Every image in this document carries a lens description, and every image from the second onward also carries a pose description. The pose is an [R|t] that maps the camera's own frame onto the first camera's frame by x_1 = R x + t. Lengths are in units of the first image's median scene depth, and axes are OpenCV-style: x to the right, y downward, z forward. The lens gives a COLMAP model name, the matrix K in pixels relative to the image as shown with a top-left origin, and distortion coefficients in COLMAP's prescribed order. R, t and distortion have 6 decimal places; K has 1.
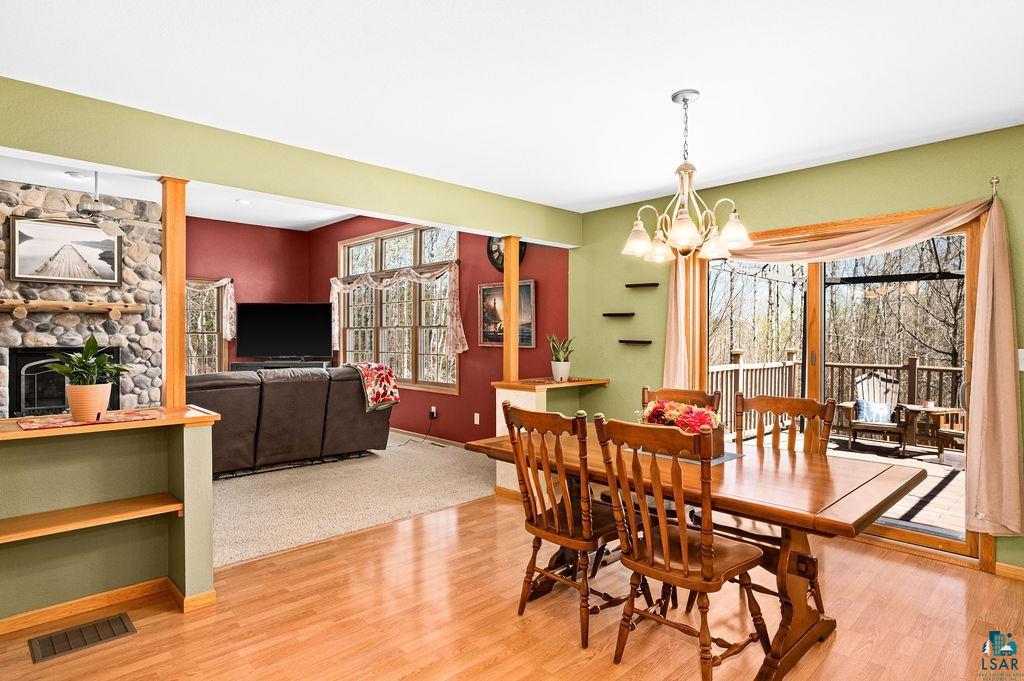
lens RADIAL K [[560.2, 0, 513.4], [0, 560.2, 339.0], [0, 0, 1]] dist [-0.000352, 0.001947]
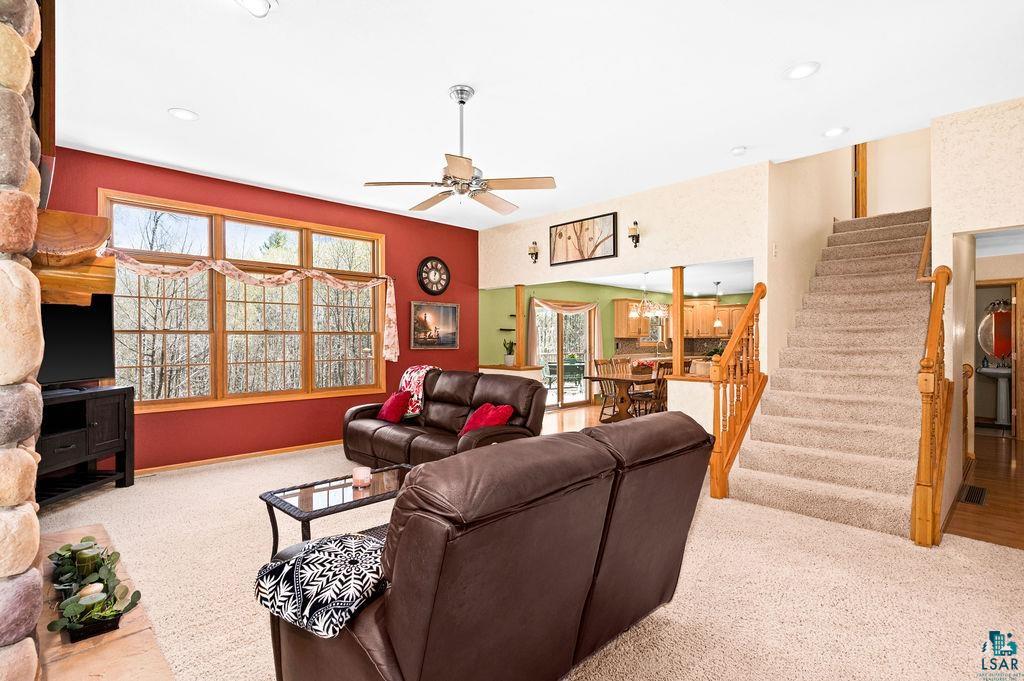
lens RADIAL K [[494.0, 0, 514.1], [0, 494.0, 342.7], [0, 0, 1]] dist [-0.001492, 0.002427]
pose [[-0.015339, -0.002165, 0.999880, -1.062449], [0.014990, 0.999885, 0.002395, -0.001228], [-0.999770, 0.015025, -0.015304, 0.702736]]
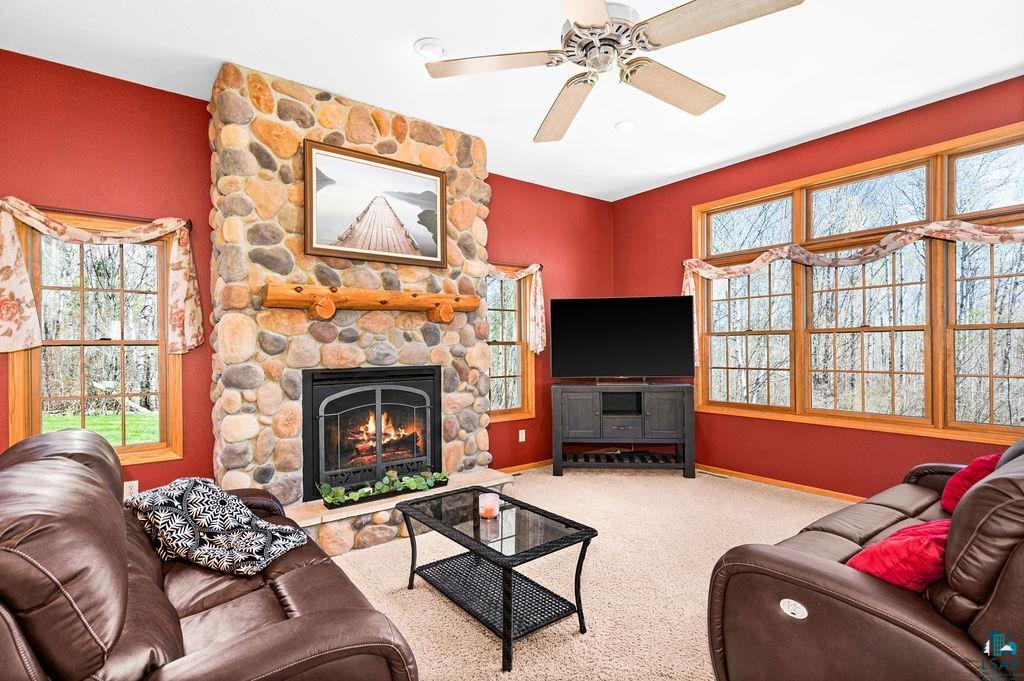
lens RADIAL K [[494.0, 0, 514.9], [0, 494.0, 345.8], [0, 0, 1]] dist [-0.001492, 0.002427]
pose [[0.993254, -0.009996, -0.115526, -0.573175], [0.009271, 0.999934, -0.006808, -0.003219], [0.115586, 0.005691, 0.993281, 0.476615]]
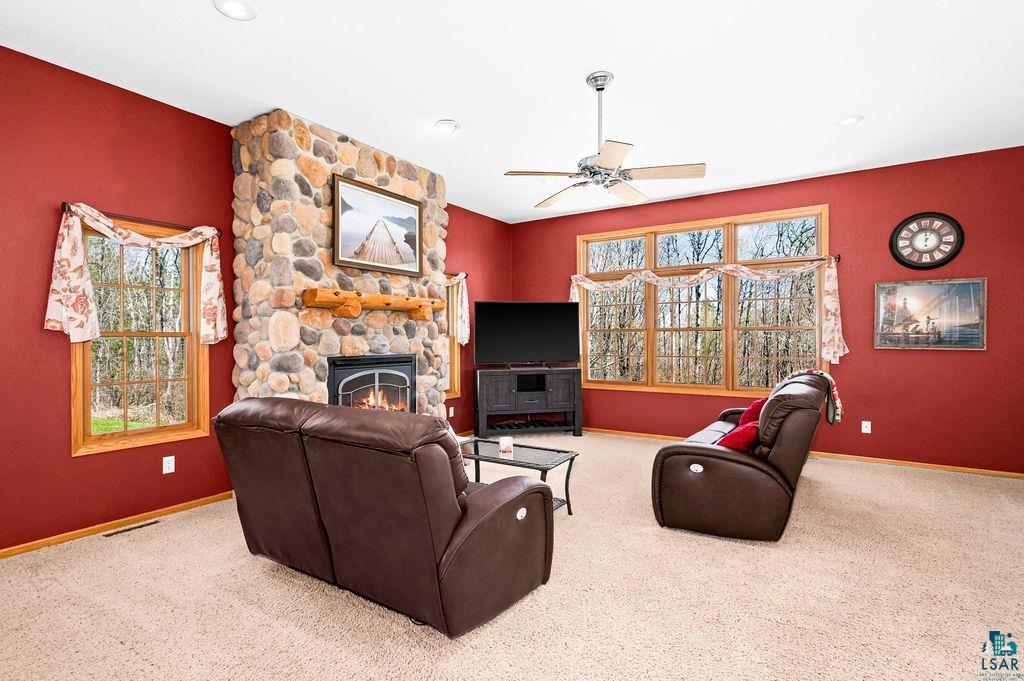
lens RADIAL K [[494.0, 0, 510.2], [0, 494.0, 334.5], [0, 0, 1]] dist [-0.001492, 0.002427]
pose [[0.974494, -0.003077, 0.224393, -0.749754], [0.006150, 0.999897, -0.012998, -0.003502], [-0.224330, 0.014047, 0.974412, 0.300576]]
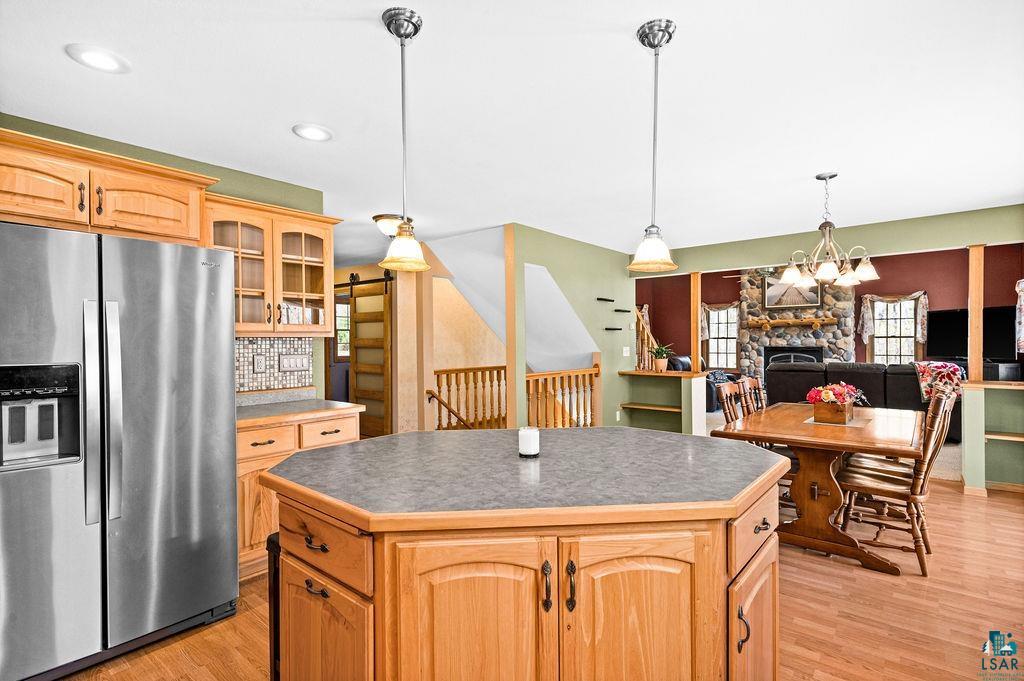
lens RADIAL K [[494.0, 0, 507.7], [0, 494.0, 344.8], [0, 0, 1]] dist [-0.001492, 0.002427]
pose [[0.102286, 0.003893, -0.994747, 0.563694], [0.002698, 0.999988, 0.004191, -0.000072], [0.994751, -0.003112, 0.102274, 0.007584]]
